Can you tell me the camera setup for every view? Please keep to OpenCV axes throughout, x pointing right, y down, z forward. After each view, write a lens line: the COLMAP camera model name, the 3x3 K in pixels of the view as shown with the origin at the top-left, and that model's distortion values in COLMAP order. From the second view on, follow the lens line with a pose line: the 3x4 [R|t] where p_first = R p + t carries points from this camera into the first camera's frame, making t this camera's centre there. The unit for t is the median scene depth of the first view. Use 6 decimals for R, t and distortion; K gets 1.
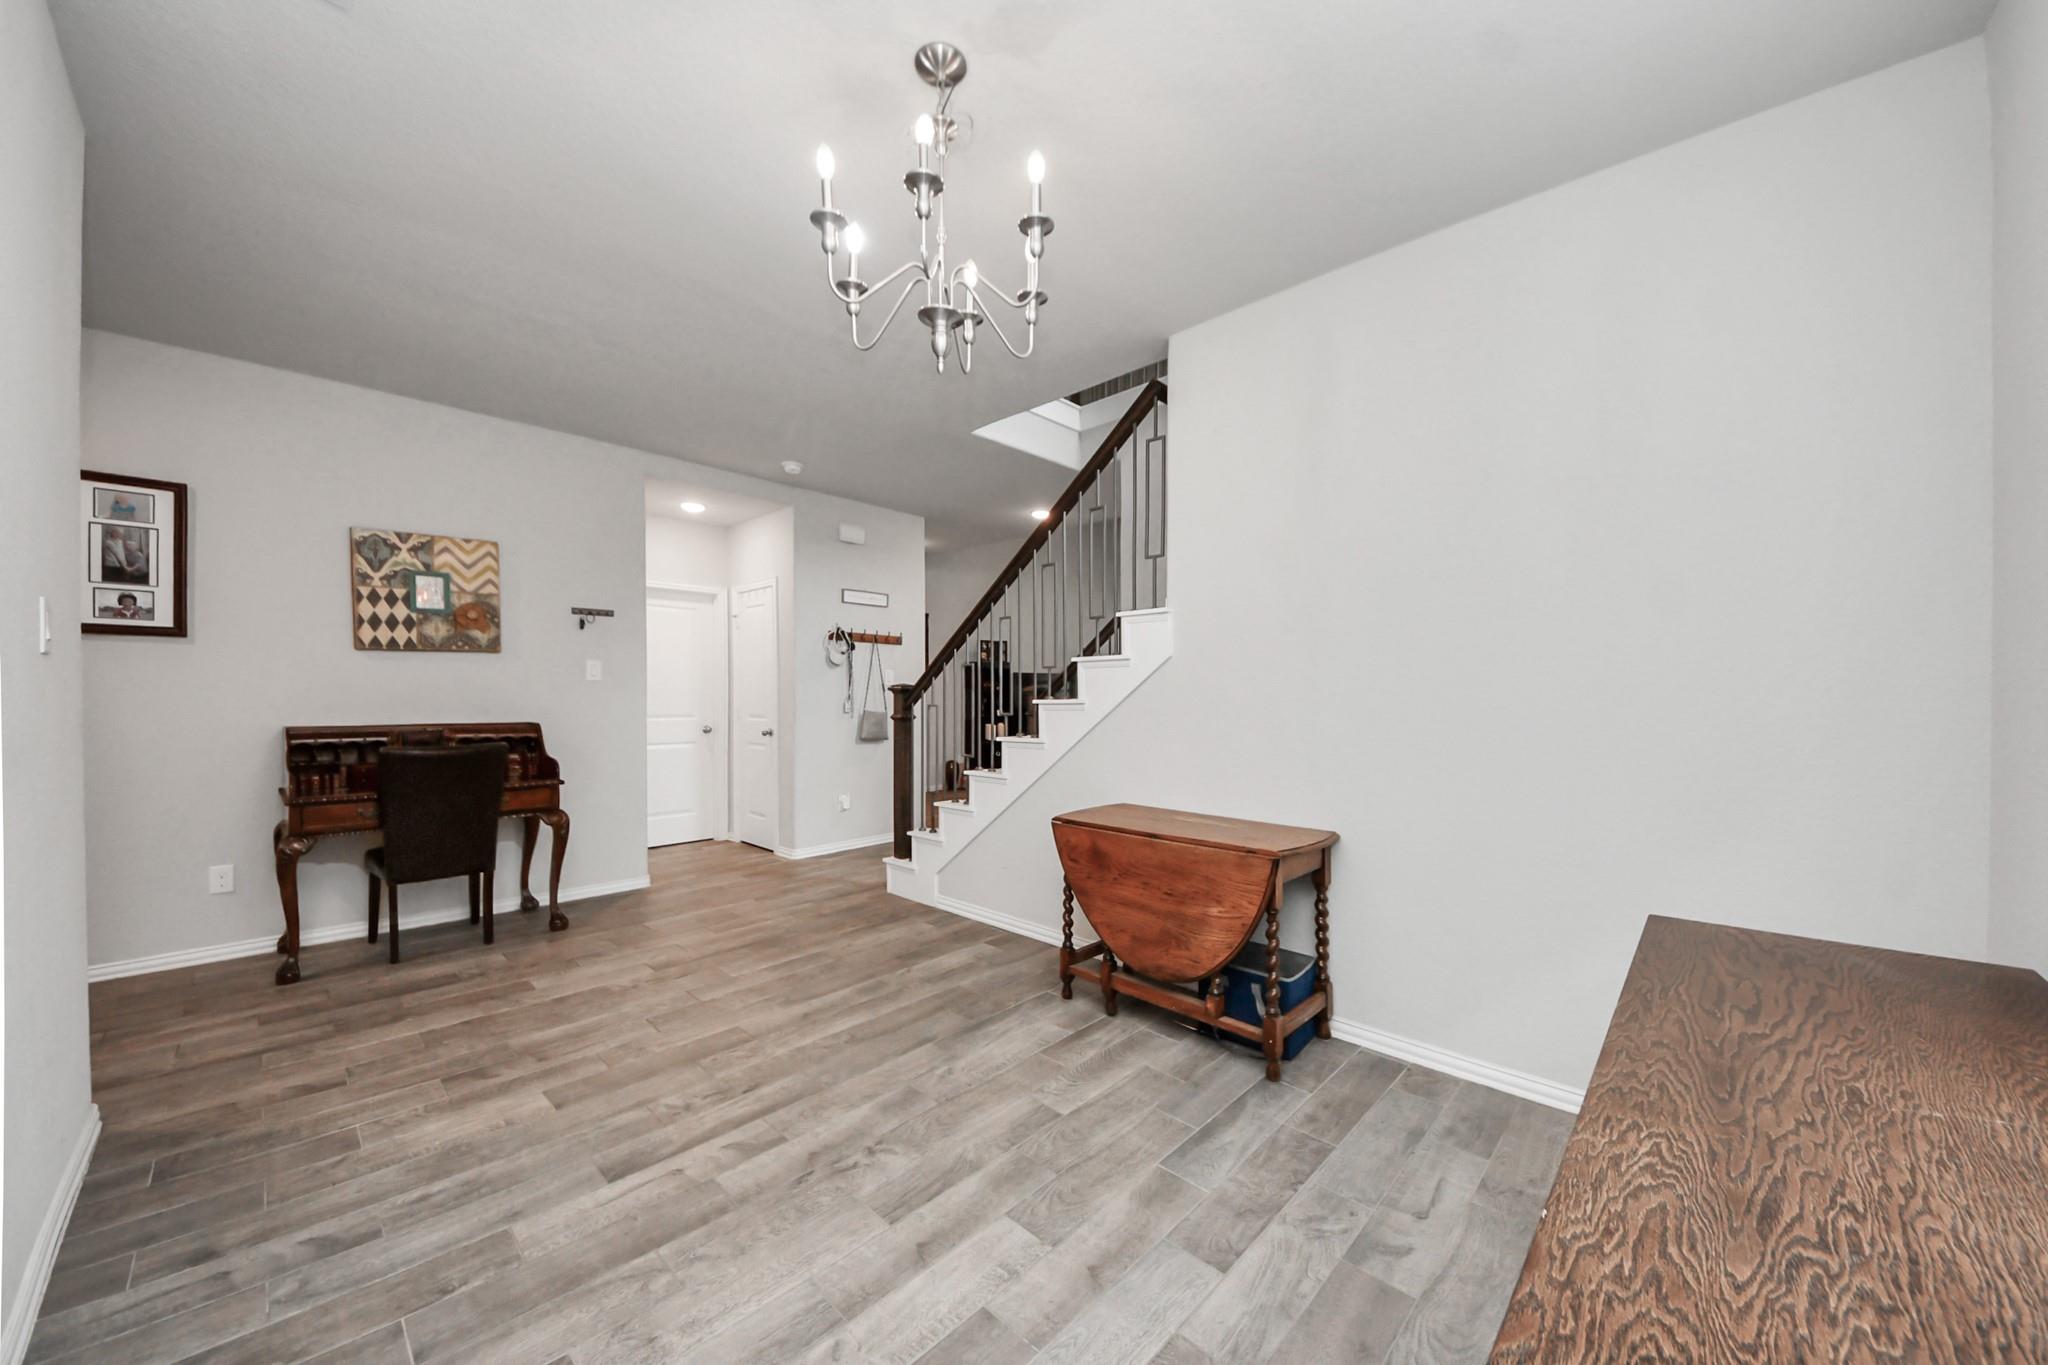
lens RADIAL K [[750.8, 0, 1028.5], [0, 750.8, 685.6], [0, 0, 1]] dist [-0.016669, -0.001025]
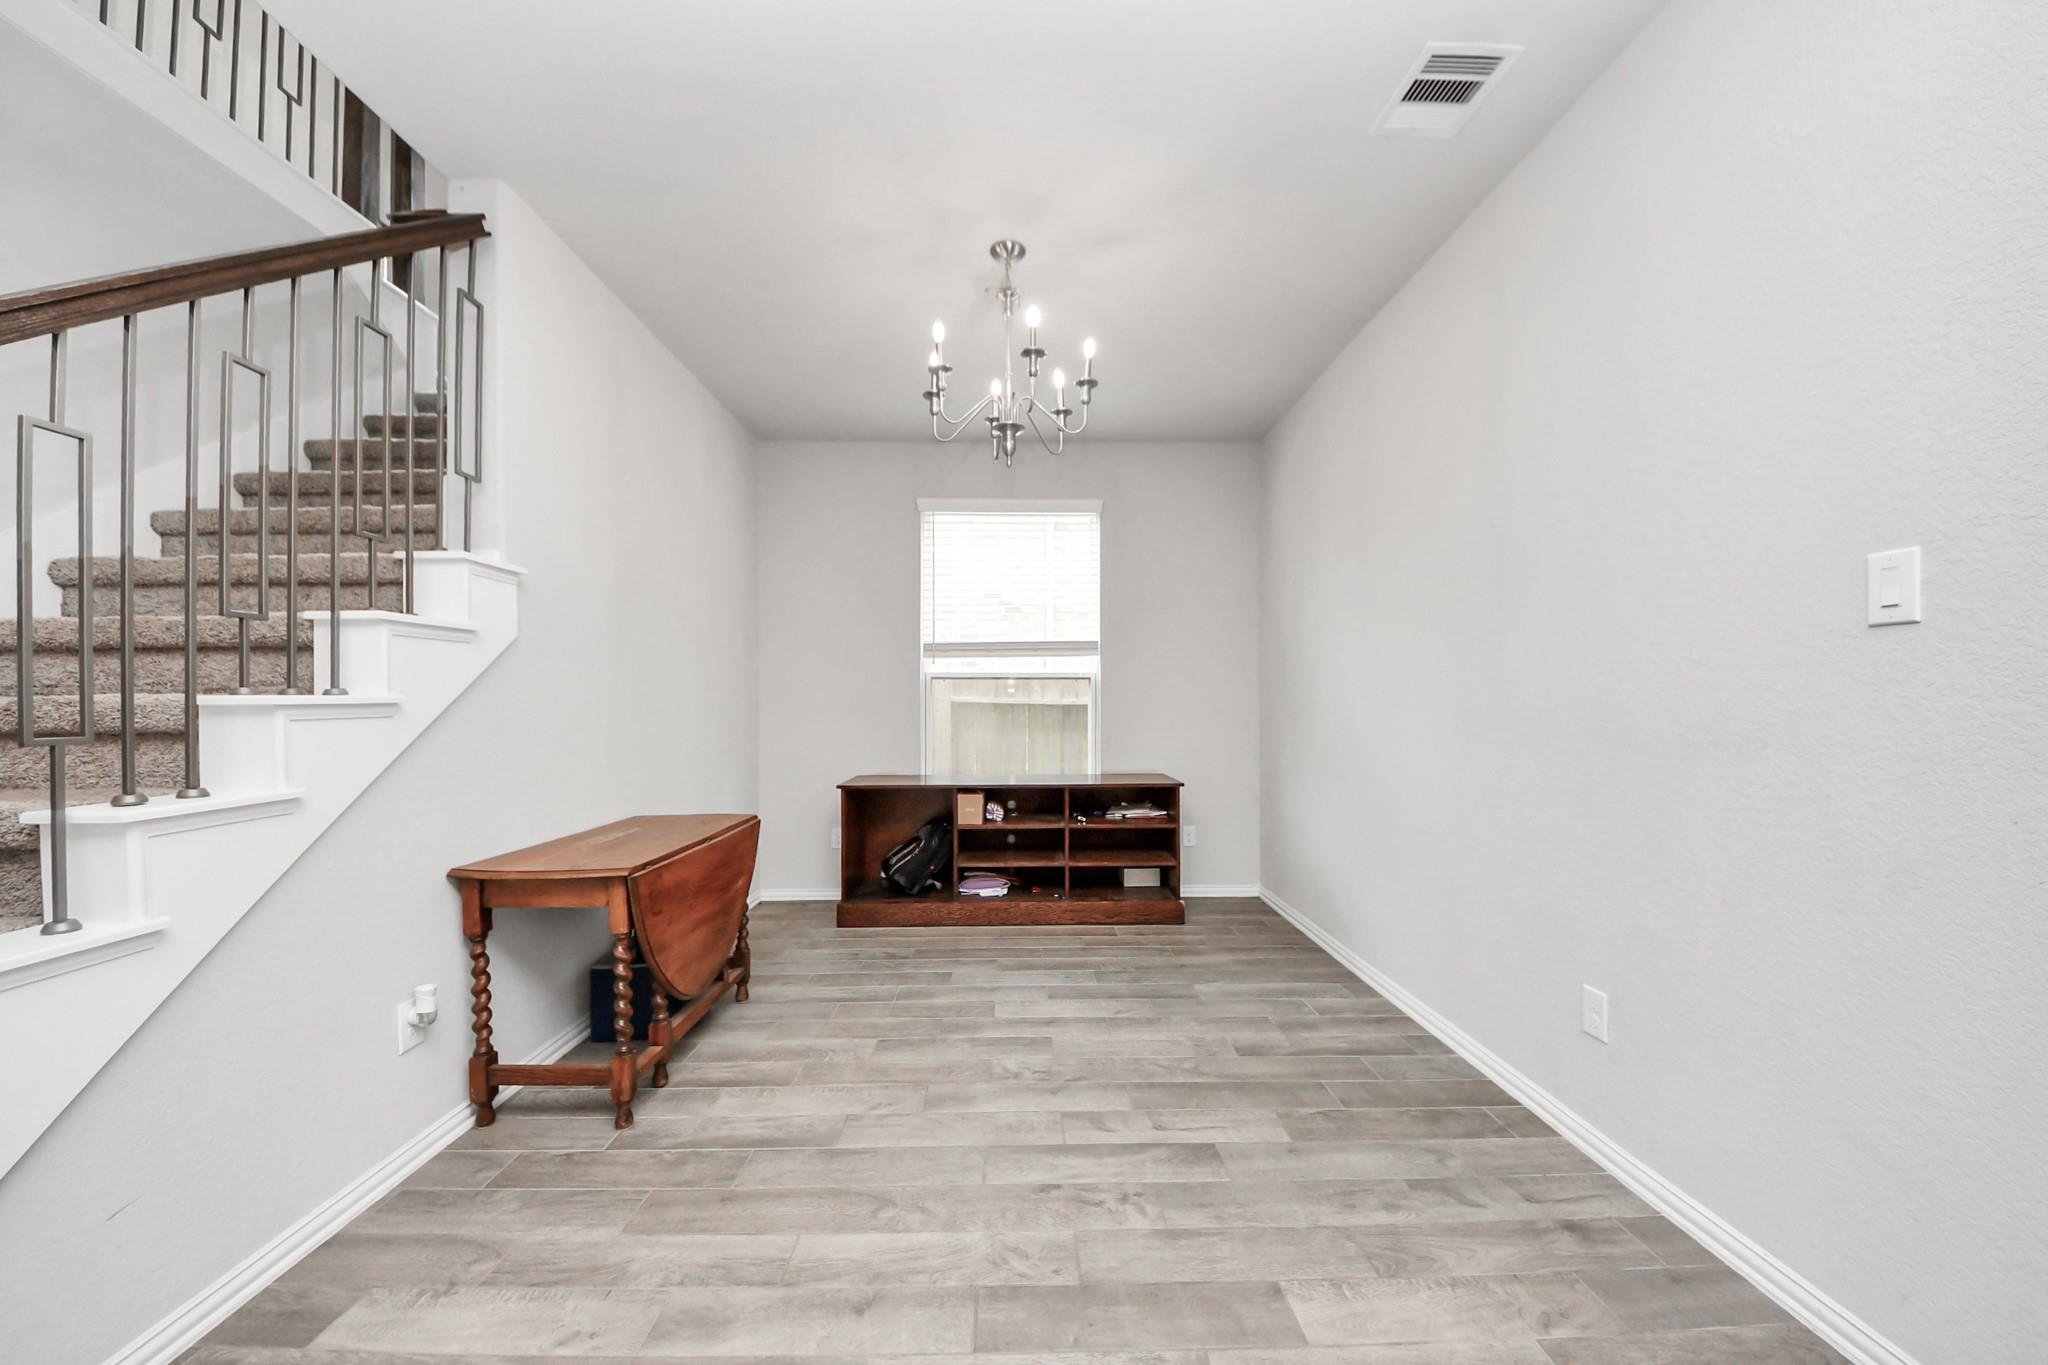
lens RADIAL K [[750.8, 0, 1022.2], [0, 750.8, 694.2], [0, 0, 1]] dist [-0.016669, -0.001025]
pose [[-0.712093, 0.009806, 0.702016, -1.054731], [0.006196, 0.999951, -0.007683, 0.024393], [-0.702058, -0.001121, -0.712119, 1.831083]]
